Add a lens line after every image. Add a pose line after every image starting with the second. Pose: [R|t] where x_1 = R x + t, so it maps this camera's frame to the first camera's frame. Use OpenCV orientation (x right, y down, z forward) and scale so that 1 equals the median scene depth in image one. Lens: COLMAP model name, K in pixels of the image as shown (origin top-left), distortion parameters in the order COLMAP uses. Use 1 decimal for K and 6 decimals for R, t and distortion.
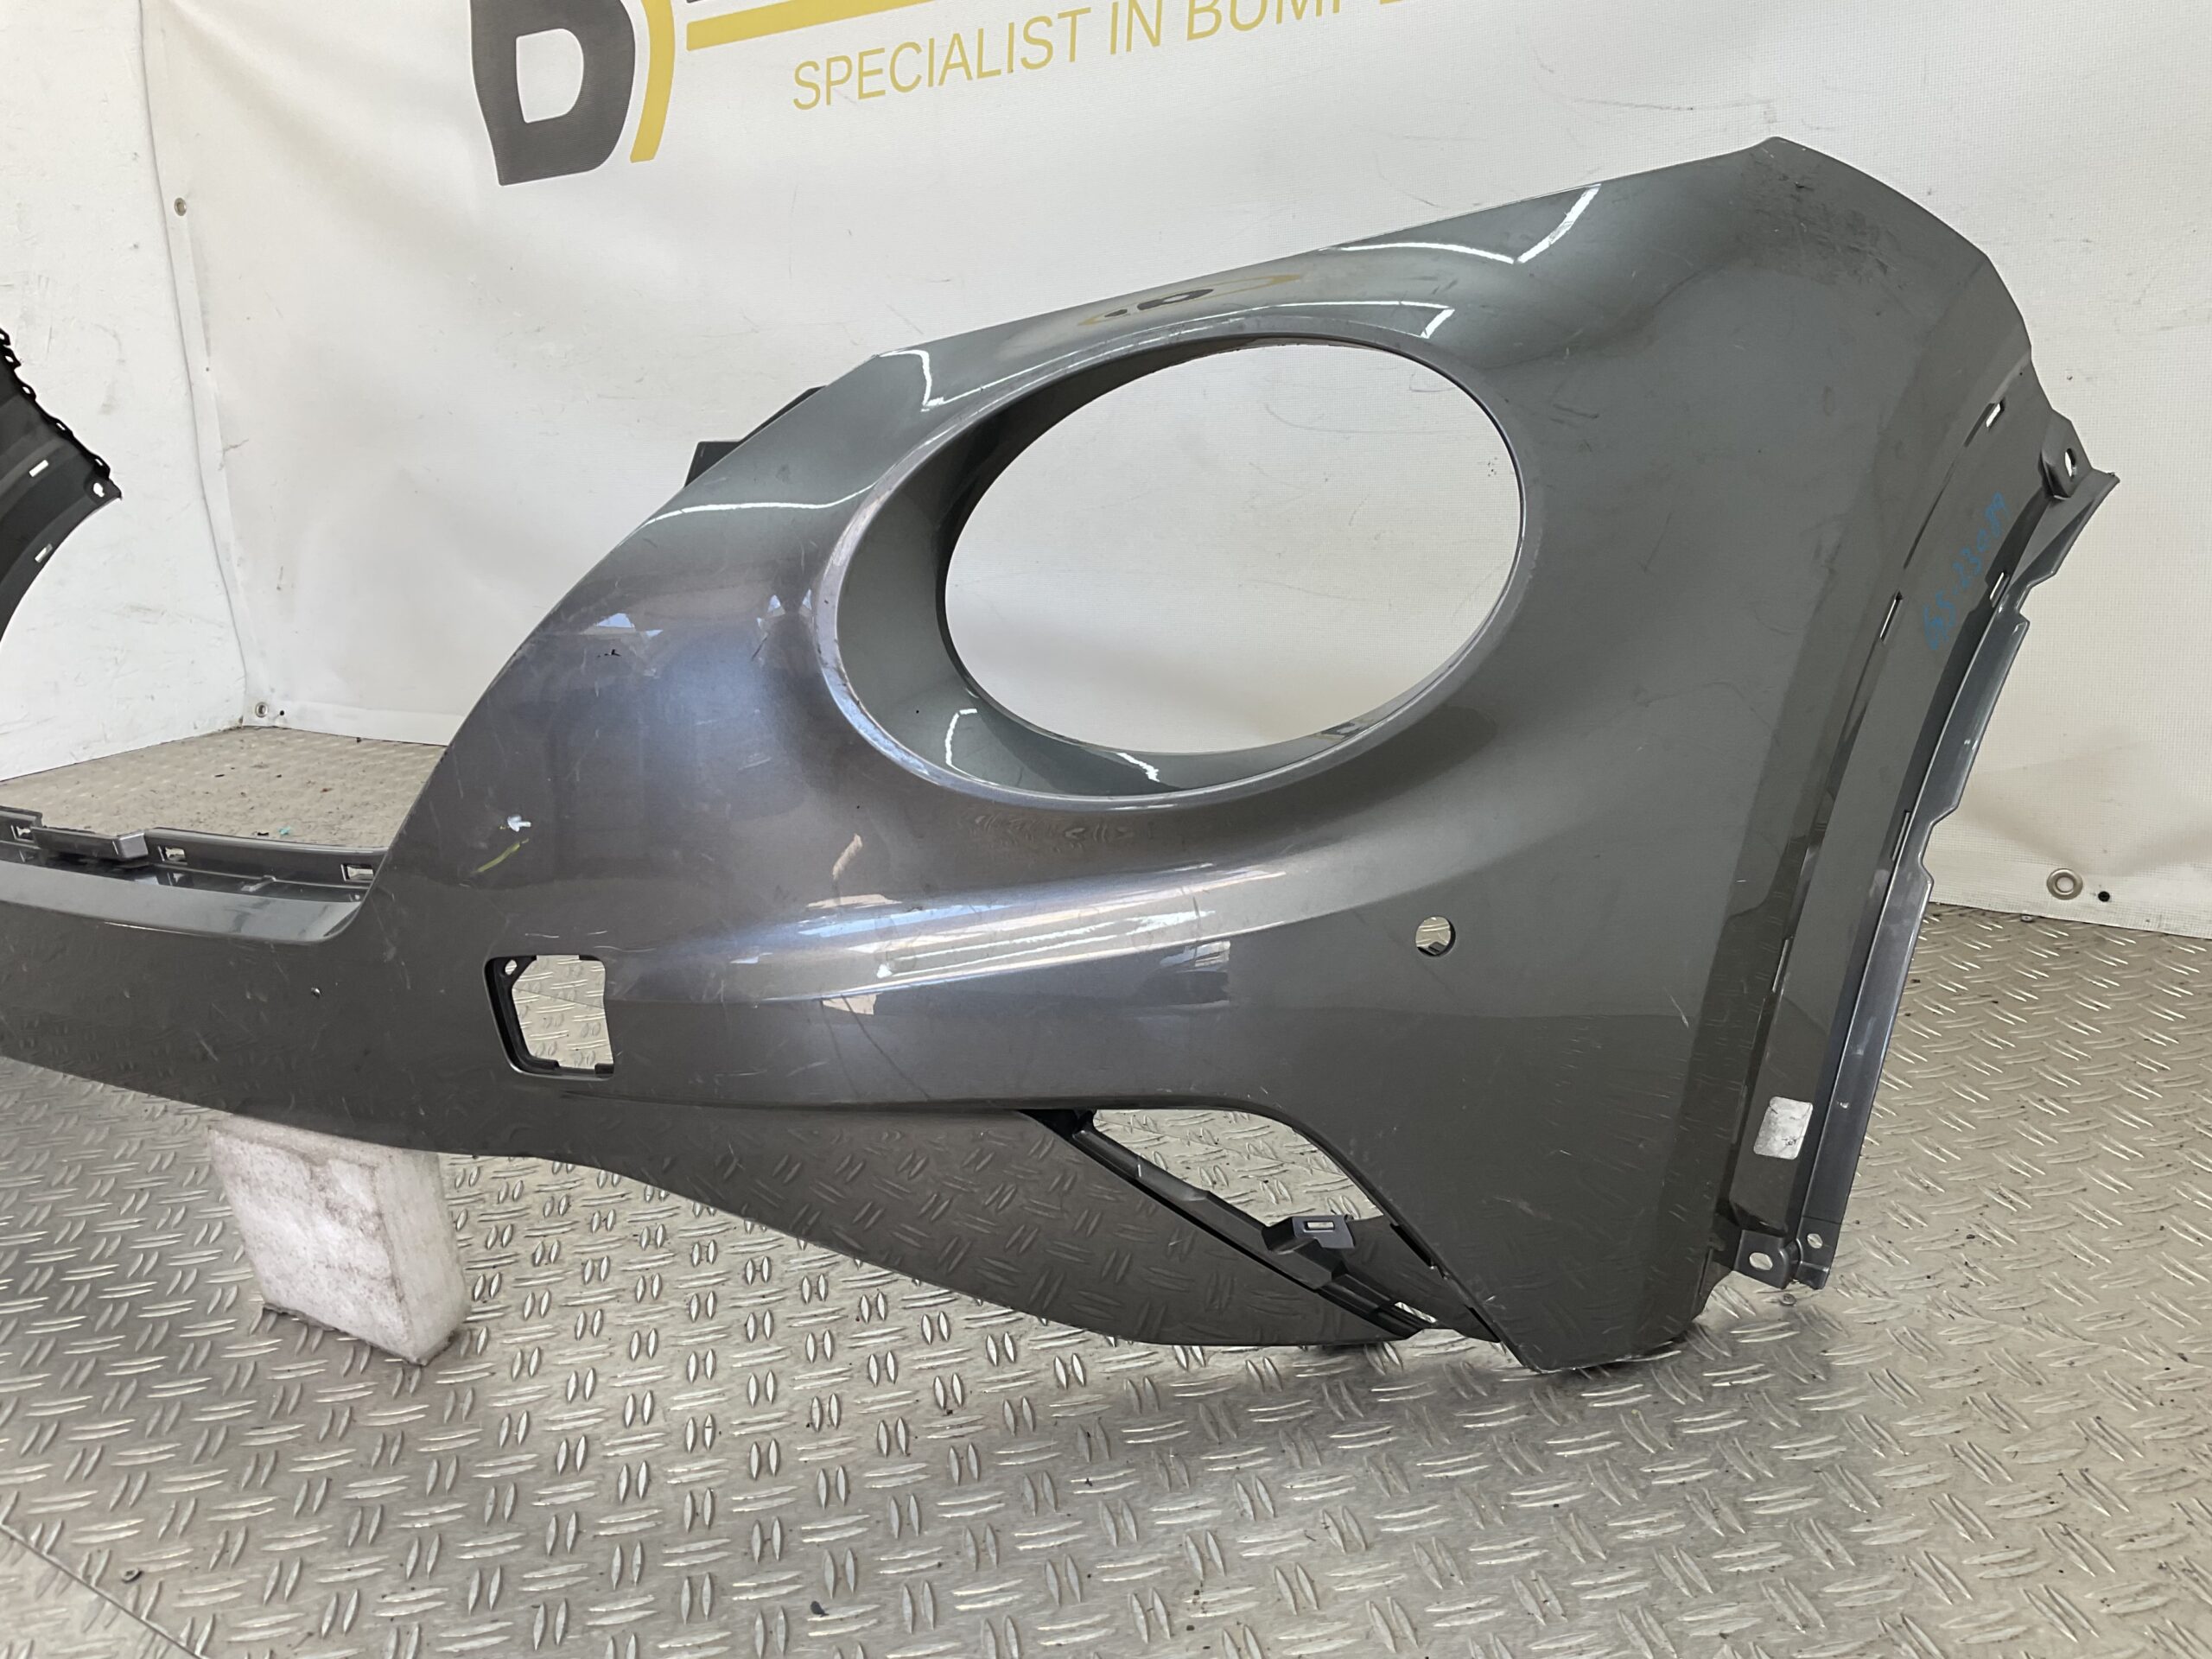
lens RADIAL K [[1866.4, 0, 1074.7], [0, 1866.4, 842.2], [0, 0, 1]] dist [0.040198, -0.051069]
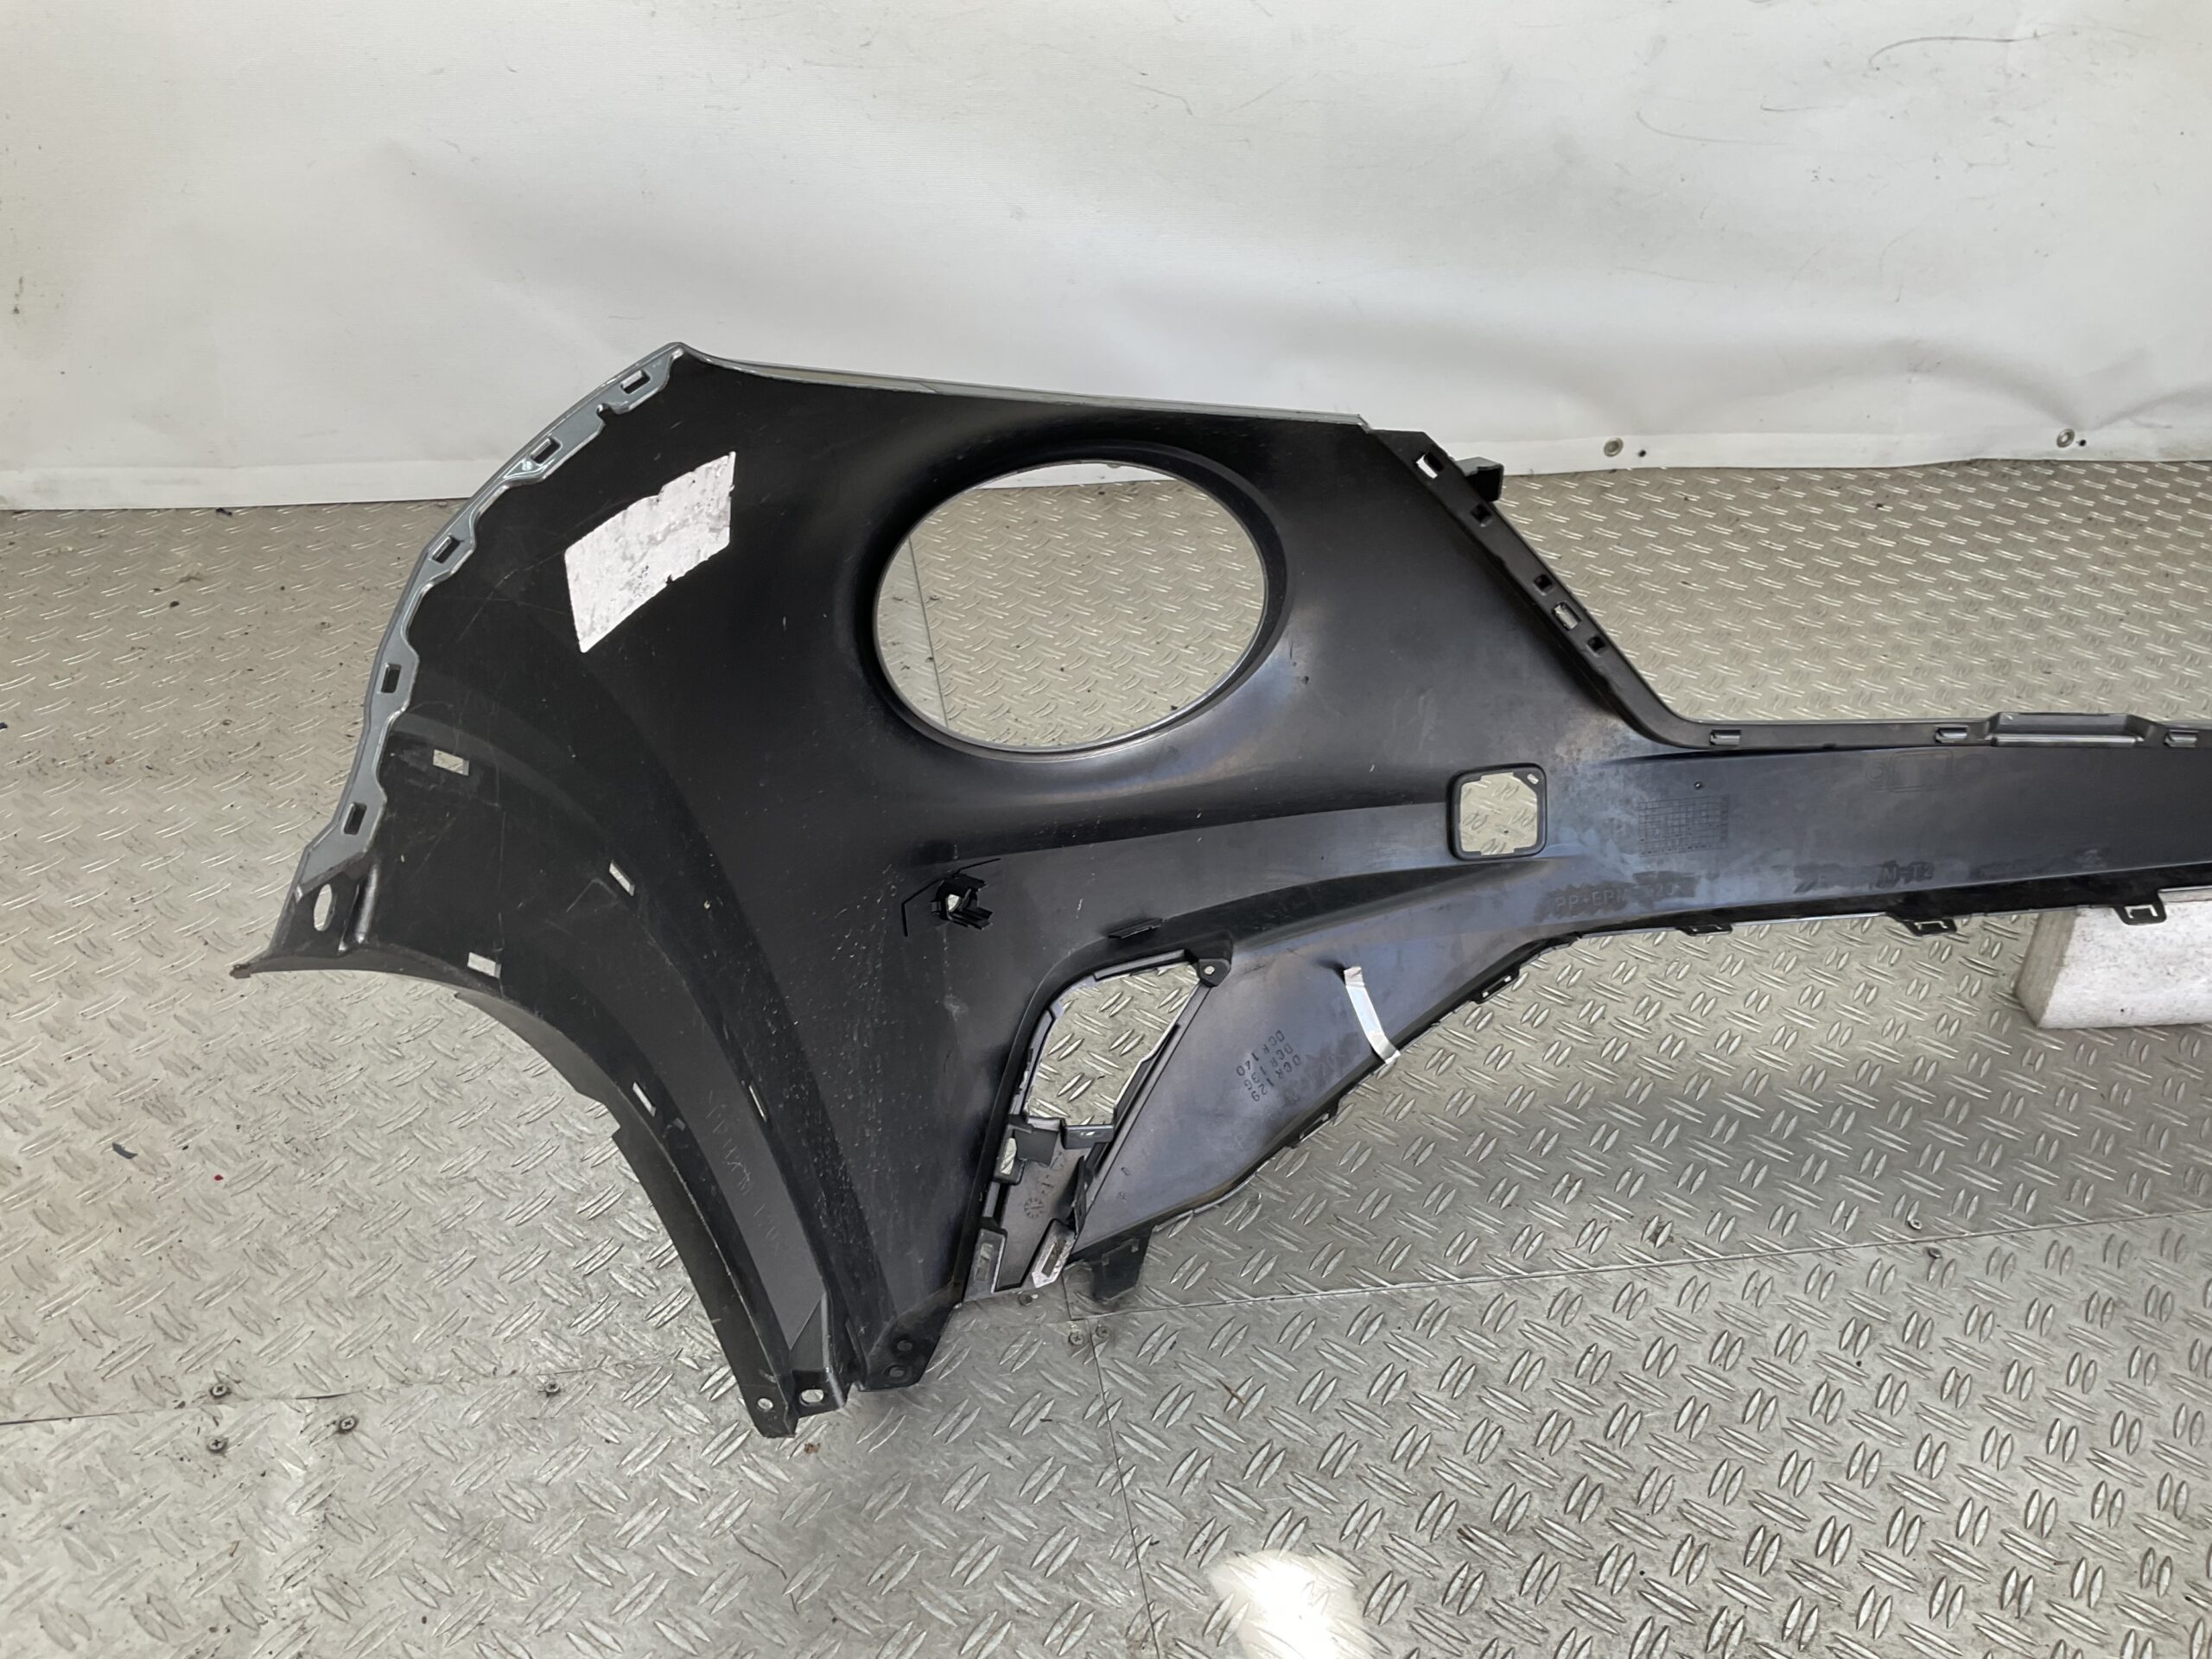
lens RADIAL K [[1860.8, 0, 1106.0], [0, 1860.8, 829.5], [0, 0, 1]] dist [0.061201, -0.106764]
pose [[0.686580, -0.306927, 0.659093, -0.991262], [0.090905, 0.935651, 0.341019, -0.231533], [-0.721349, -0.174222, 0.670301, 0.347942]]
